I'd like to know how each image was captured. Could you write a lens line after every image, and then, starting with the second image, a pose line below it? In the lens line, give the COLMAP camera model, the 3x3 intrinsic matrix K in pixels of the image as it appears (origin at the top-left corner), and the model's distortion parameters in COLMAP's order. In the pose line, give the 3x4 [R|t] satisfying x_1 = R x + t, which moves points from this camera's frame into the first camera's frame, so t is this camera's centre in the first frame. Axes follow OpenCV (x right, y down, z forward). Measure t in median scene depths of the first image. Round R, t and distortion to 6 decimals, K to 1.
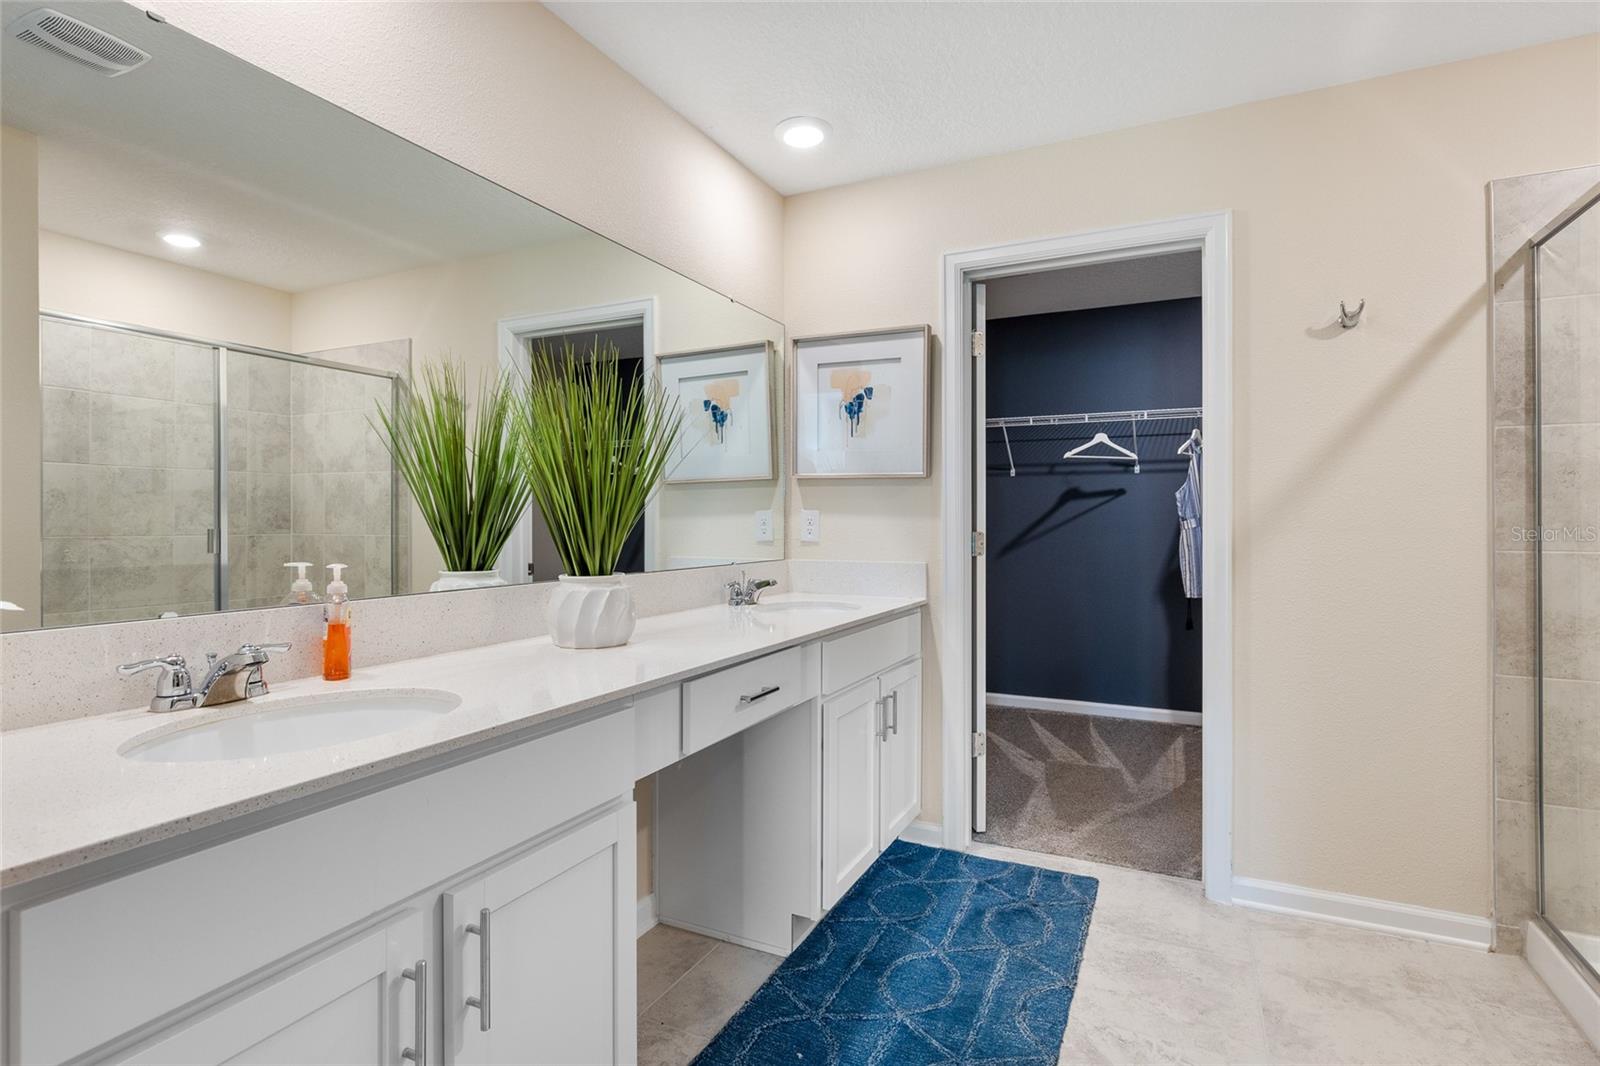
lens RADIAL K [[817.4, 0, 801.4], [0, 817.4, 524.0], [0, 0, 1]] dist [-0.001540, -0.000024]
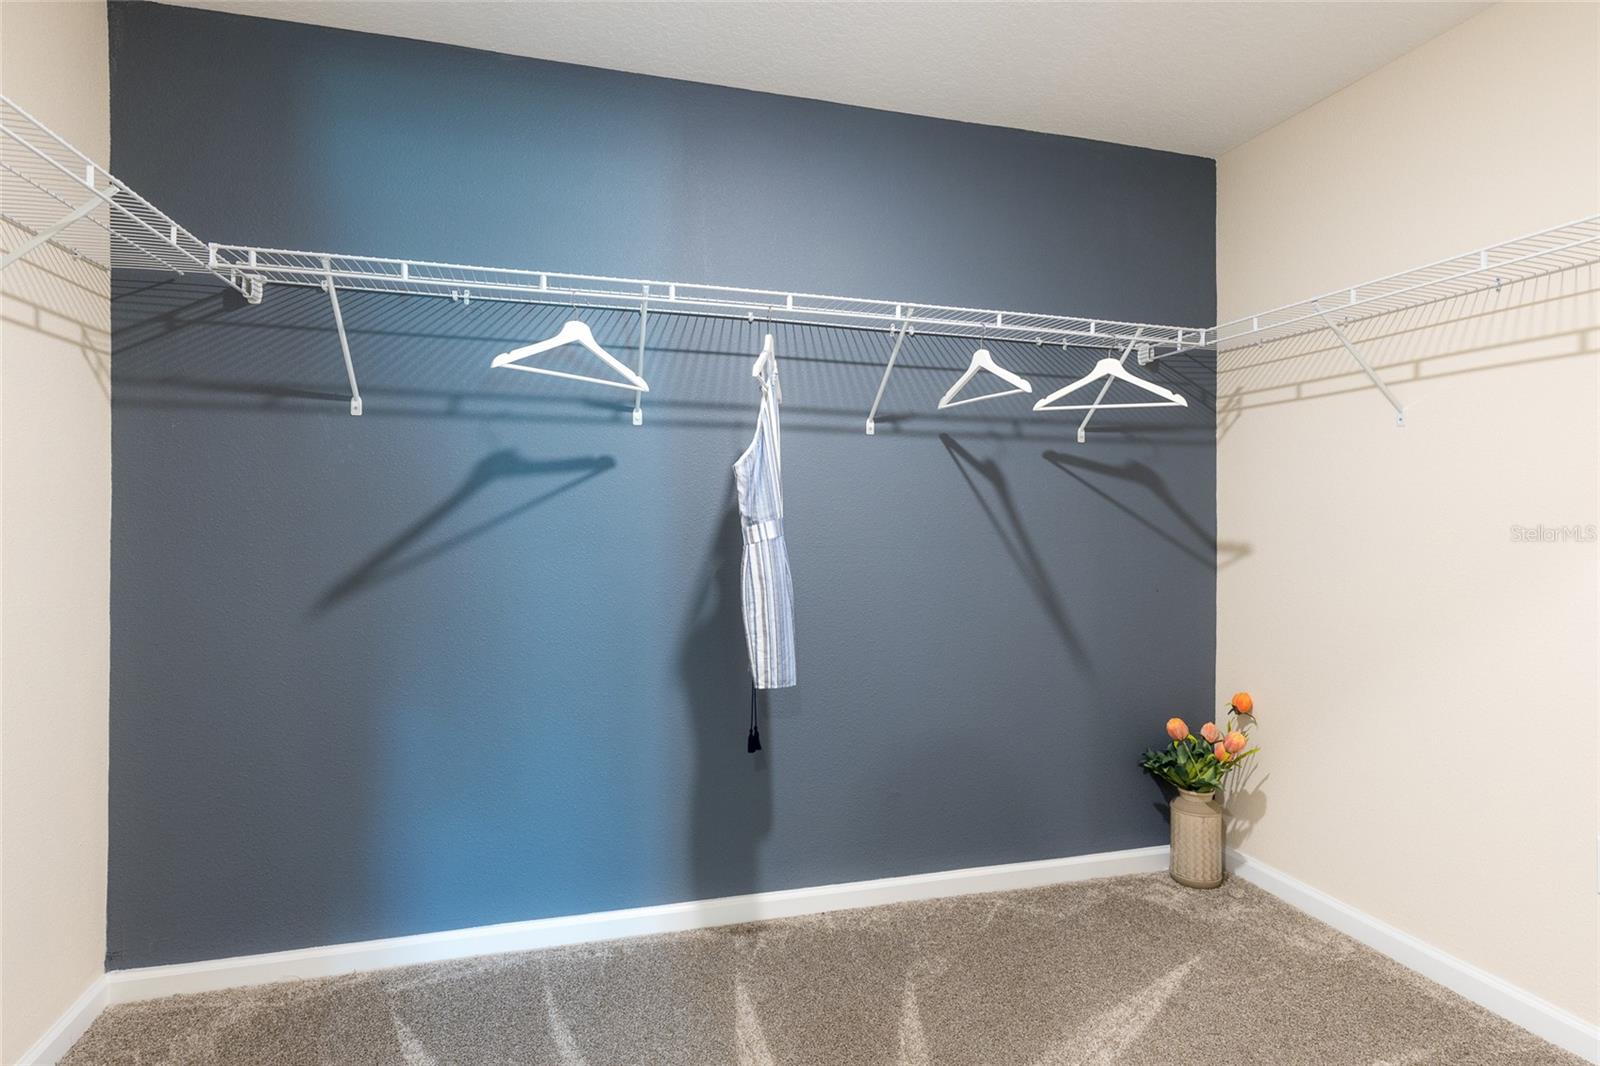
lens RADIAL K [[845.6, 0, 805.1], [0, 845.6, 525.9], [0, 0, 1]] dist [0.000325, 0.000068]
pose [[0.749980, 0.004772, 0.661444, 0.155110], [-0.003559, 0.999989, -0.003178, -0.001646], [-0.661451, 0.000029, 0.749988, 0.560844]]
